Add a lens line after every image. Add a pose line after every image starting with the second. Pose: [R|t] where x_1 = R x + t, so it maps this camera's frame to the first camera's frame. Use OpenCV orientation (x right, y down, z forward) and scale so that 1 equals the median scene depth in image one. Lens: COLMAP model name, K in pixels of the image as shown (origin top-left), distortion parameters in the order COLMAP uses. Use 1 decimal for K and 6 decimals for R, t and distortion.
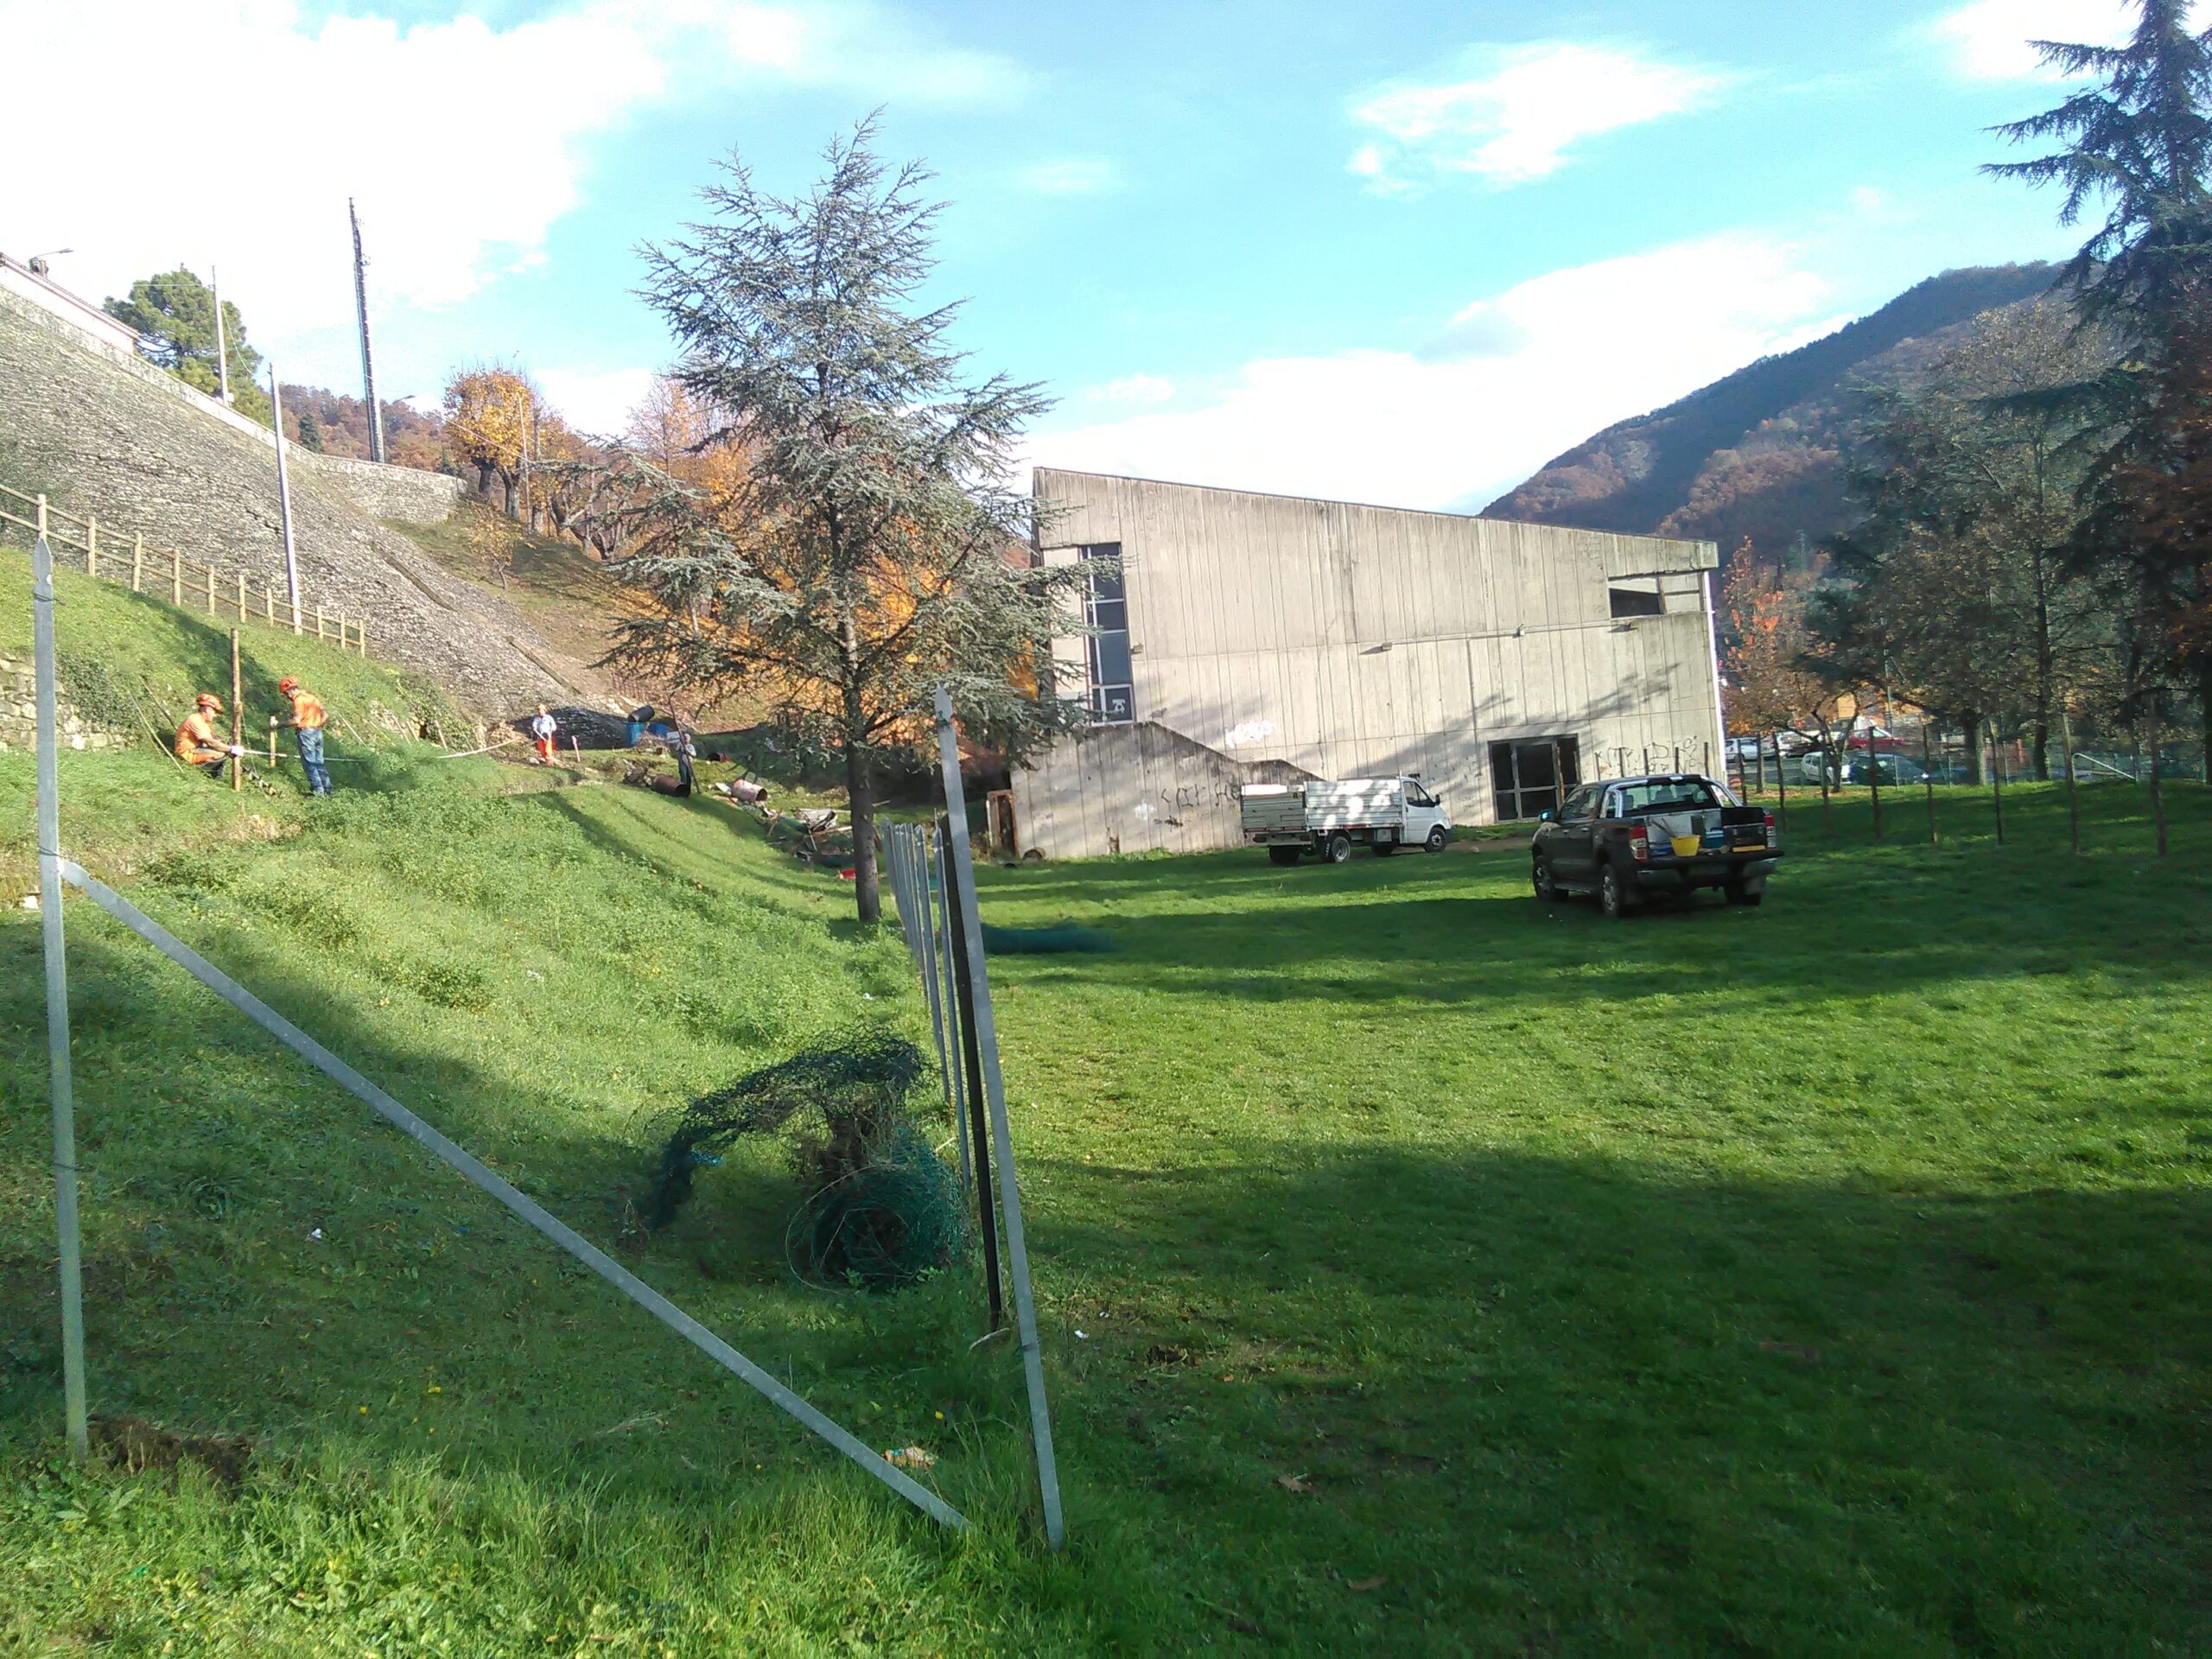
lens RADIAL K [[1783.6, 0, 1090.0], [0, 1783.6, 828.9], [0, 0, 1]] dist [0.117296, -0.130048]
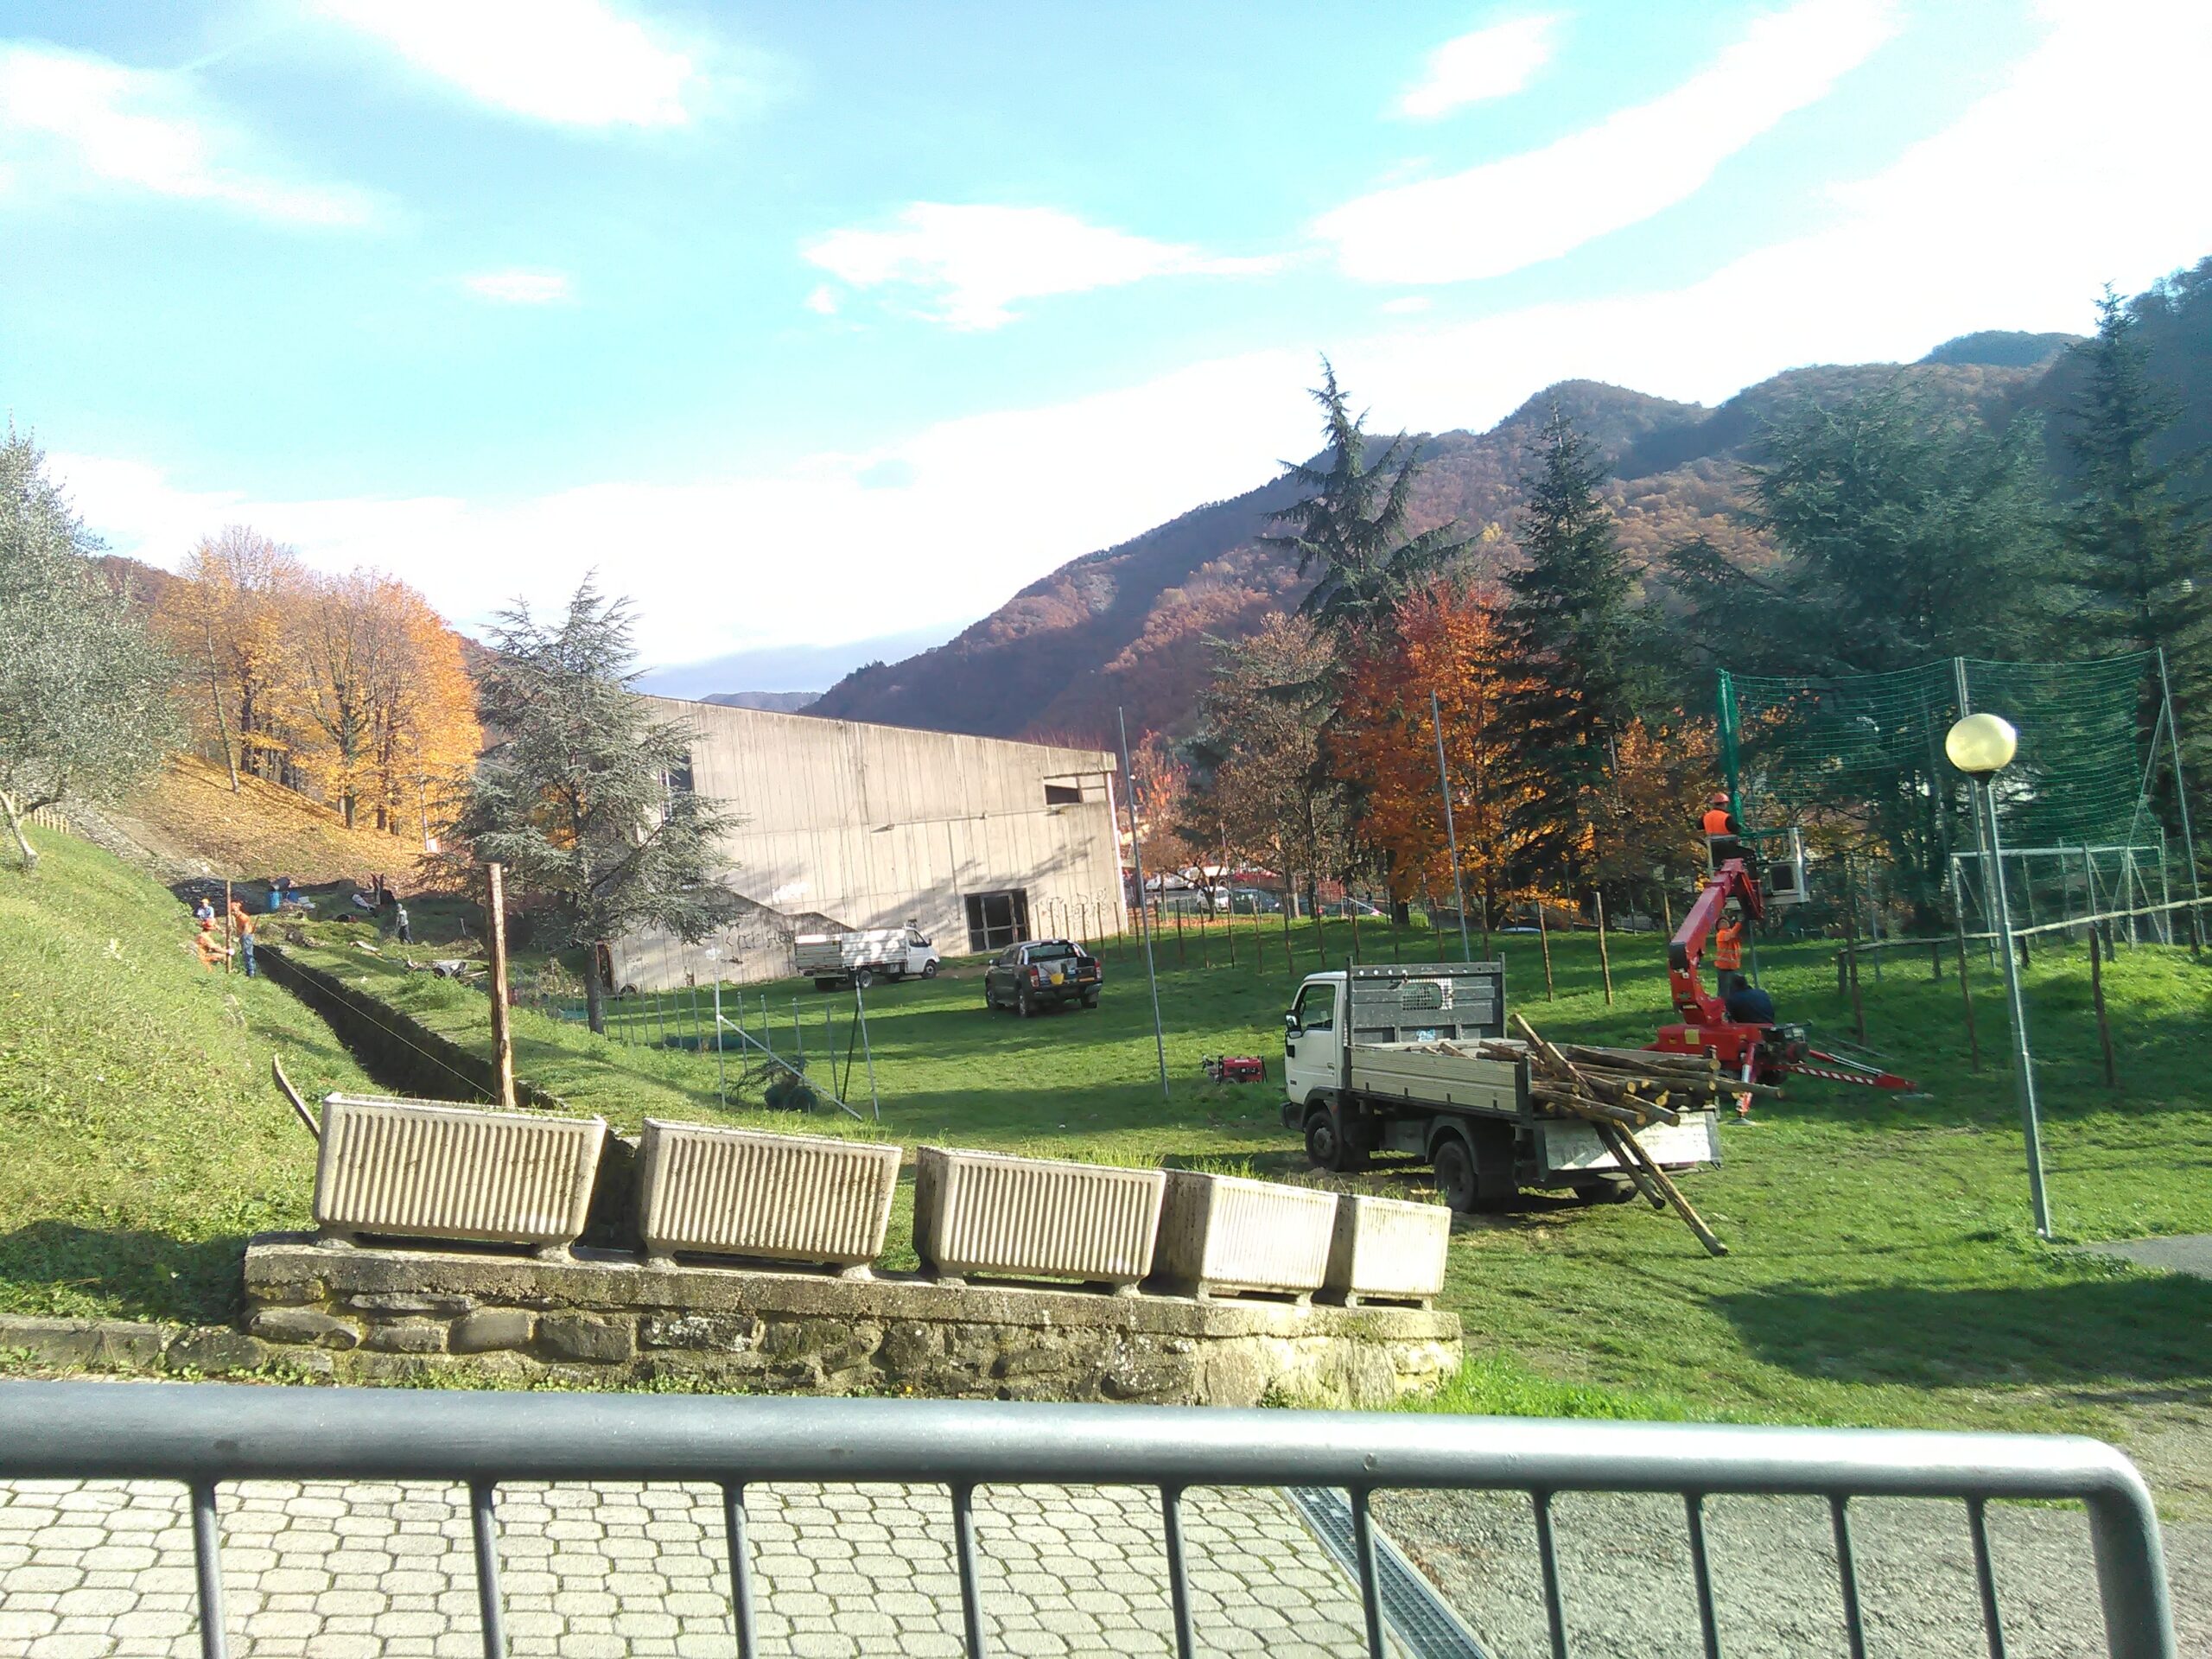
lens RADIAL K [[1783.6, 0, 1090.0], [0, 1783.6, 828.9], [0, 0, 1]] dist [0.117296, -0.130048]
pose [[0.959862, -0.008640, 0.280338, -0.070730], [0.026462, 0.997857, -0.059850, -0.014407], [-0.279220, 0.064866, 0.958034, -0.350082]]
